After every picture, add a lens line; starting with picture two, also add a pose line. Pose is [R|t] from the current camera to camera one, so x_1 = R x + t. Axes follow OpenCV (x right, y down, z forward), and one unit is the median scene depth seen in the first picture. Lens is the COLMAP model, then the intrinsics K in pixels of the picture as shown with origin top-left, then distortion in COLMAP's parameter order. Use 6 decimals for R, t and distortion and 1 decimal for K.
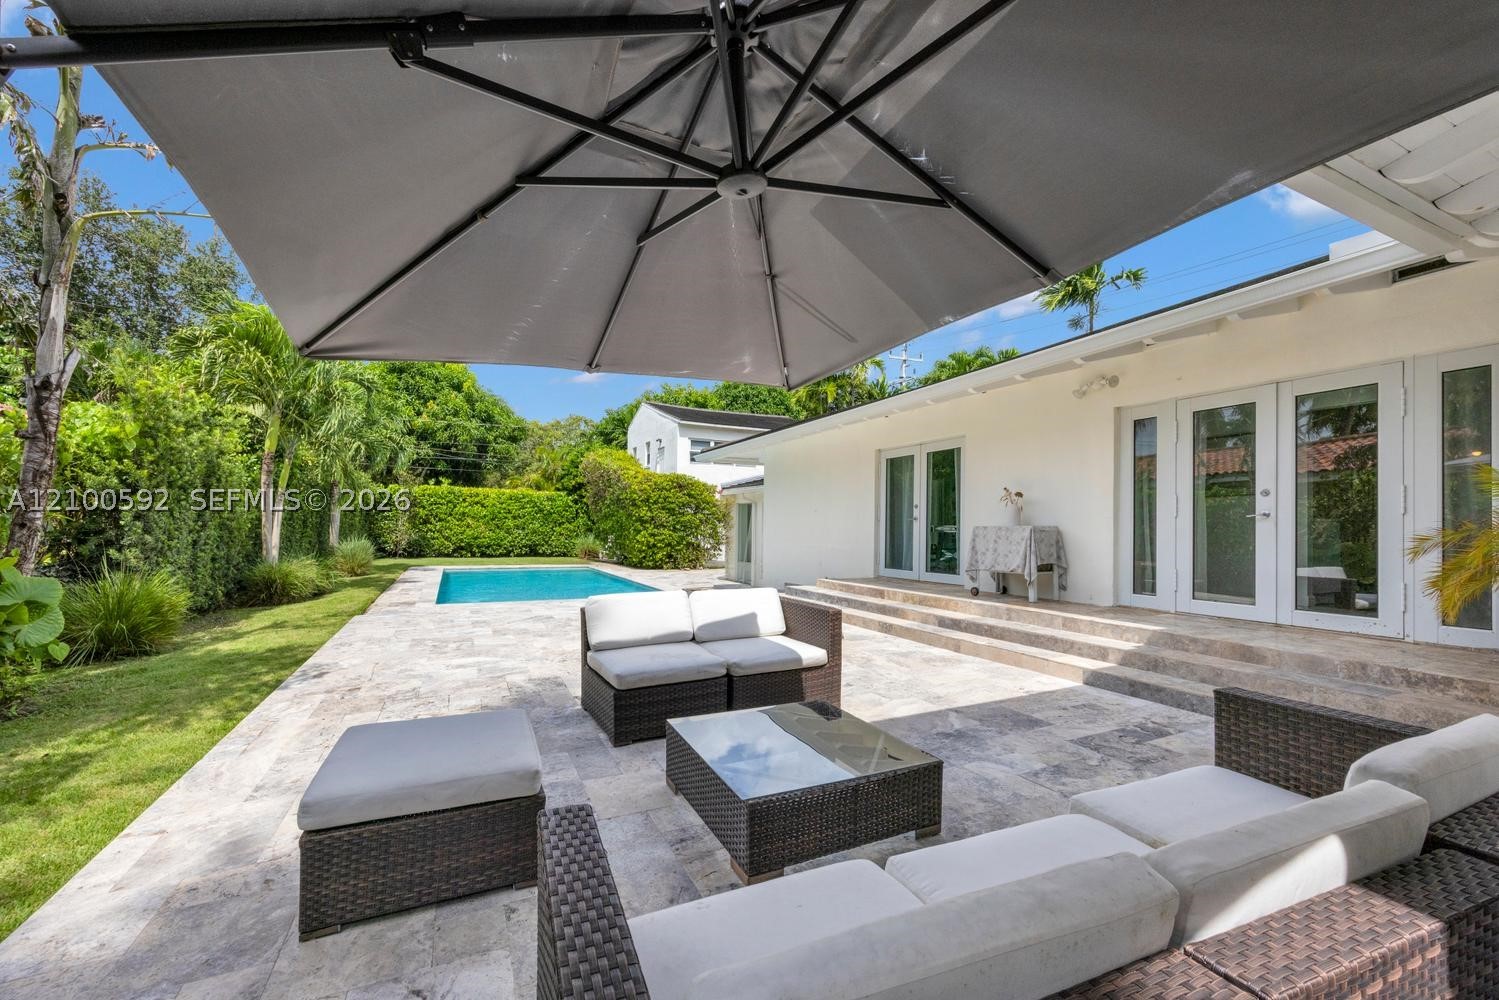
lens RADIAL K [[588.2, 0, 744.2], [0, 588.2, 526.6], [0, 0, 1]] dist [-0.001015, 0.000063]
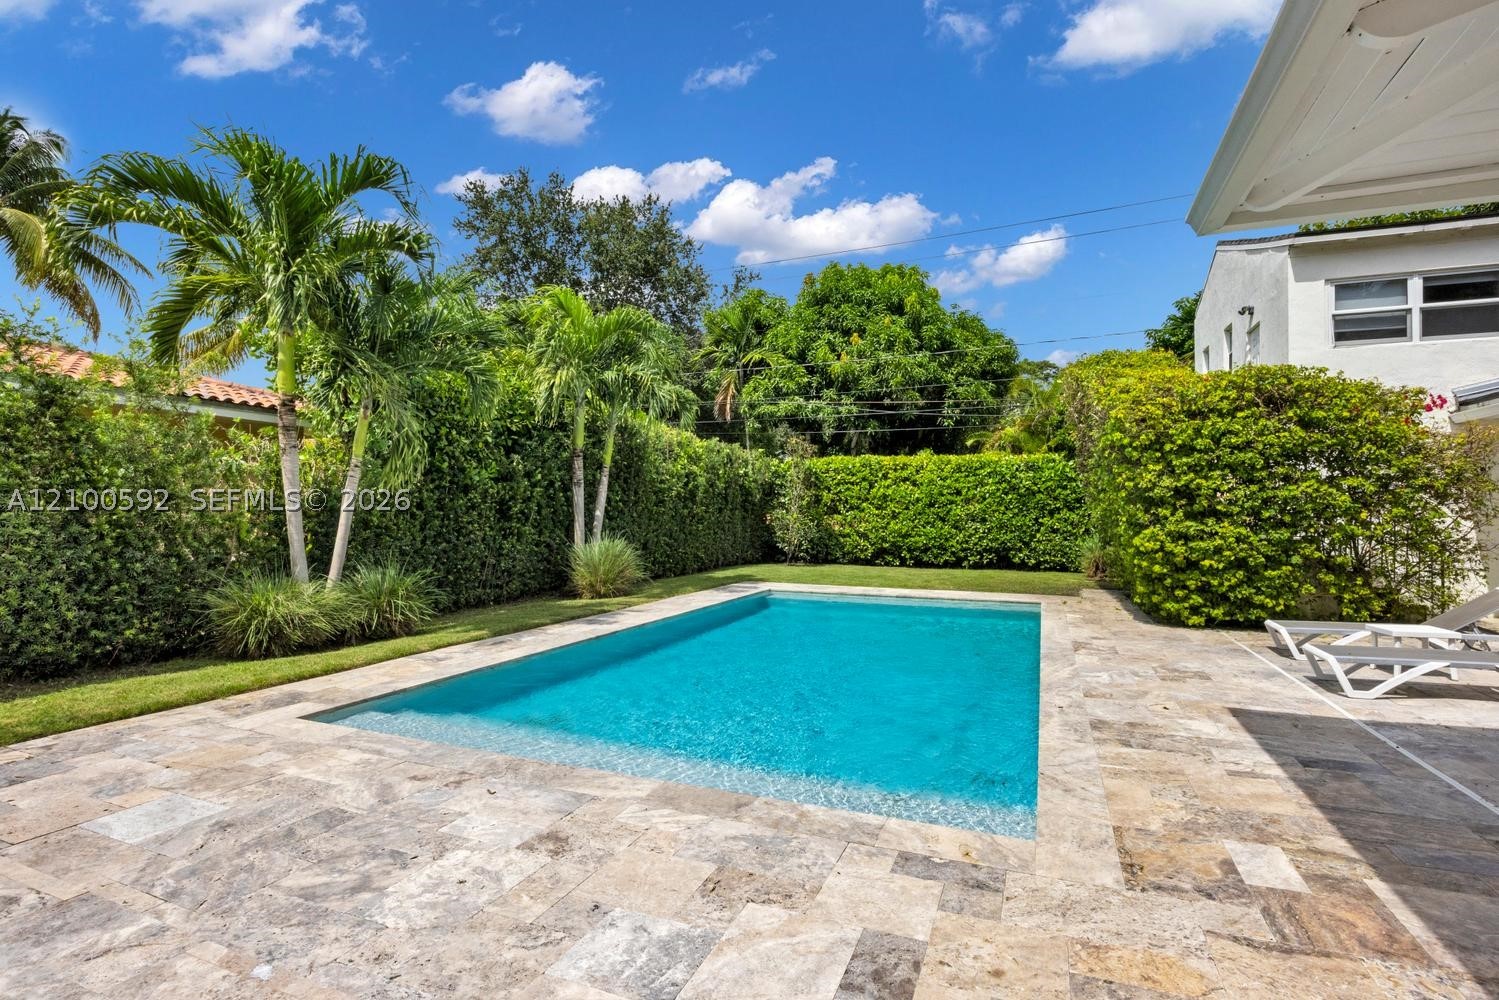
lens RADIAL K [[751.8, 0, 660.7], [0, 751.8, 500.0], [0, 0, 1]] dist [-0.013494, 0.000681]
pose [[0.620093, -0.023523, -0.784175, 0.009468], [0.005618, 0.999658, -0.025545, 0.000527], [0.784508, 0.011435, 0.620013, 0.313624]]
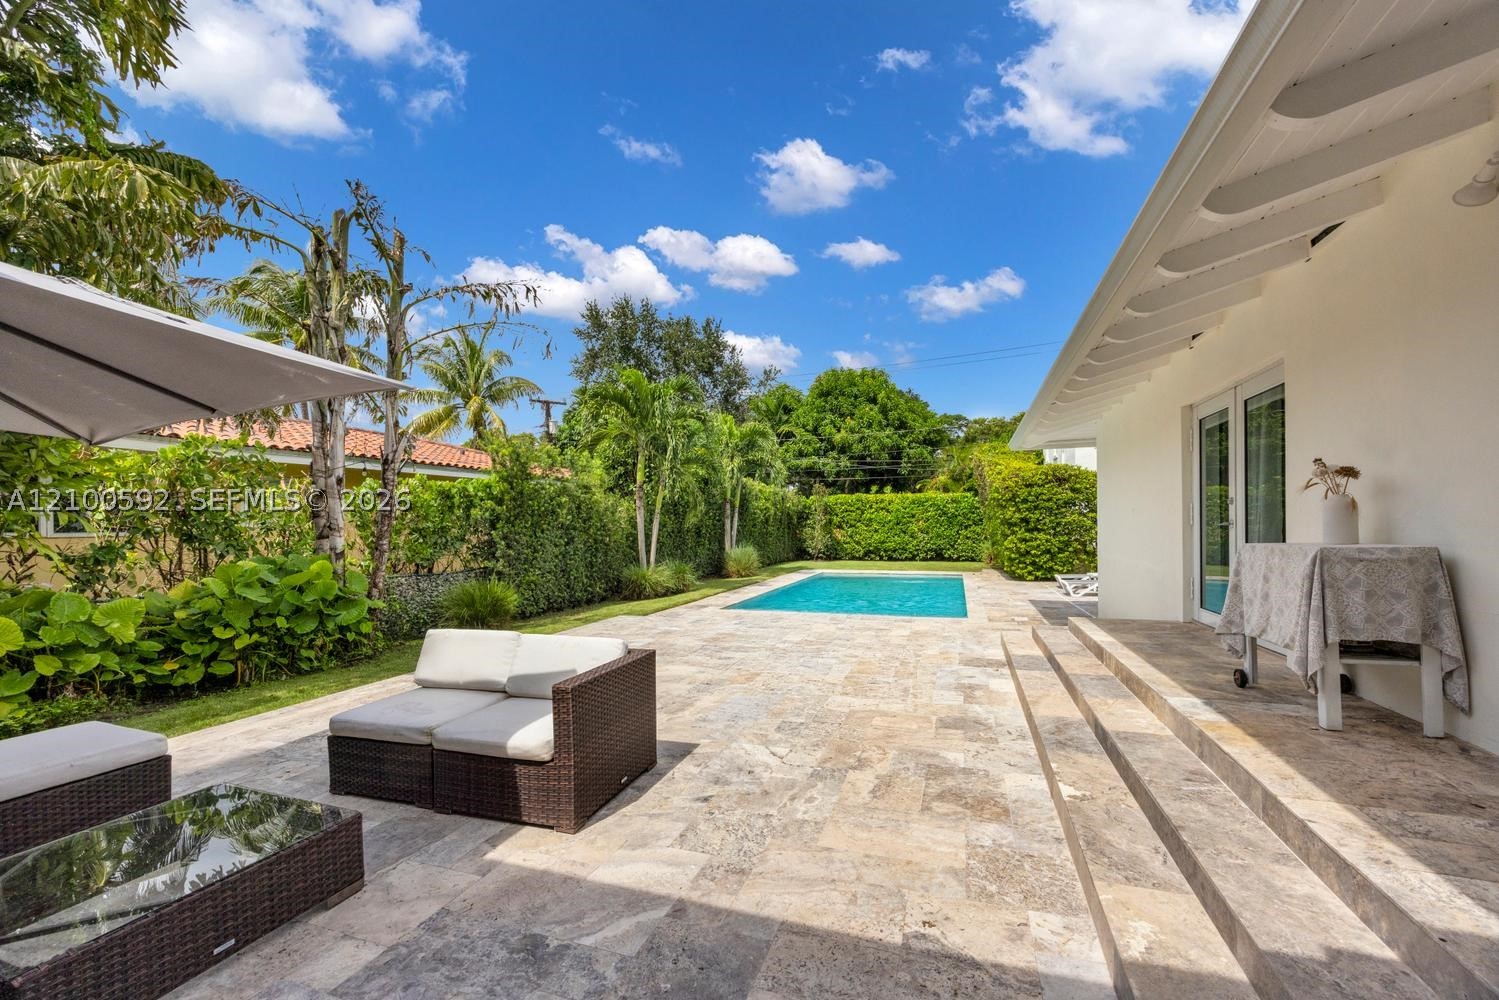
lens RADIAL K [[588.2, 0, 744.2], [0, 588.2, 526.6], [0, 0, 1]] dist [-0.001015, 0.000063]
pose [[0.711668, -0.021395, -0.702190, 0.106389], [0.021353, 0.999733, -0.008819, -0.004543], [0.702191, -0.008718, 0.711935, 0.088700]]
